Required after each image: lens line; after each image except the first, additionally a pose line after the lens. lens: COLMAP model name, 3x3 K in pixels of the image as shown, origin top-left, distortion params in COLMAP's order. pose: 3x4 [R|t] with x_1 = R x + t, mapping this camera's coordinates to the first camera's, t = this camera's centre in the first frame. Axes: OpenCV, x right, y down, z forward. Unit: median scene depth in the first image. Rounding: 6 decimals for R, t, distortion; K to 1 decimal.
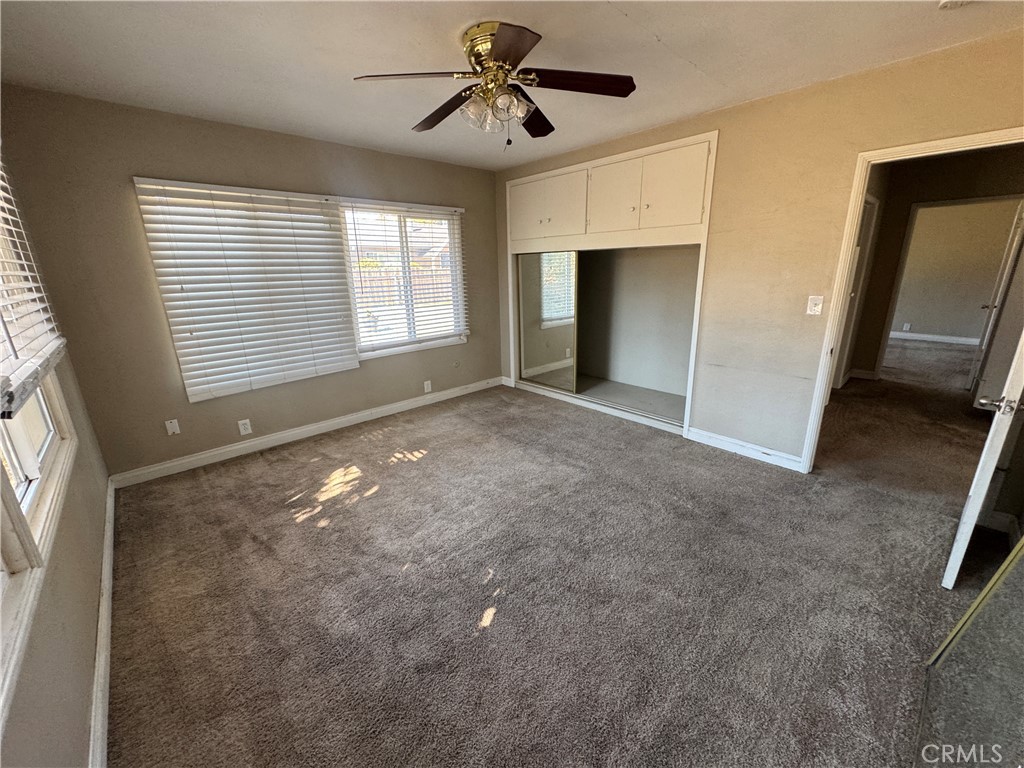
lens RADIAL K [[408.9, 0, 512.0], [0, 408.9, 384.0], [0, 0, 1]] dist [-0.000336, 0.000086]
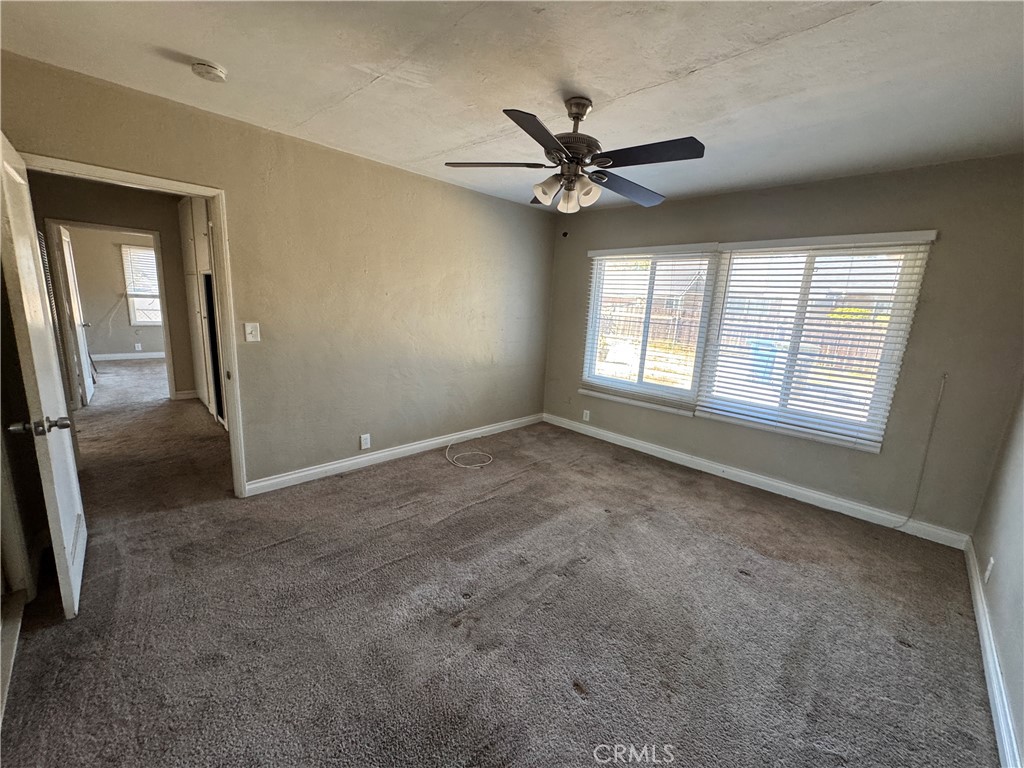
lens RADIAL K [[408.9, 0, 512.0], [0, 408.9, 384.0], [0, 0, 1]] dist [-0.000336, 0.000086]
pose [[0.046123, 0.217303, -0.975014, 0.678825], [-0.326427, 0.925748, 0.190882, -0.177016], [0.944096, 0.309467, 0.113632, 0.549547]]
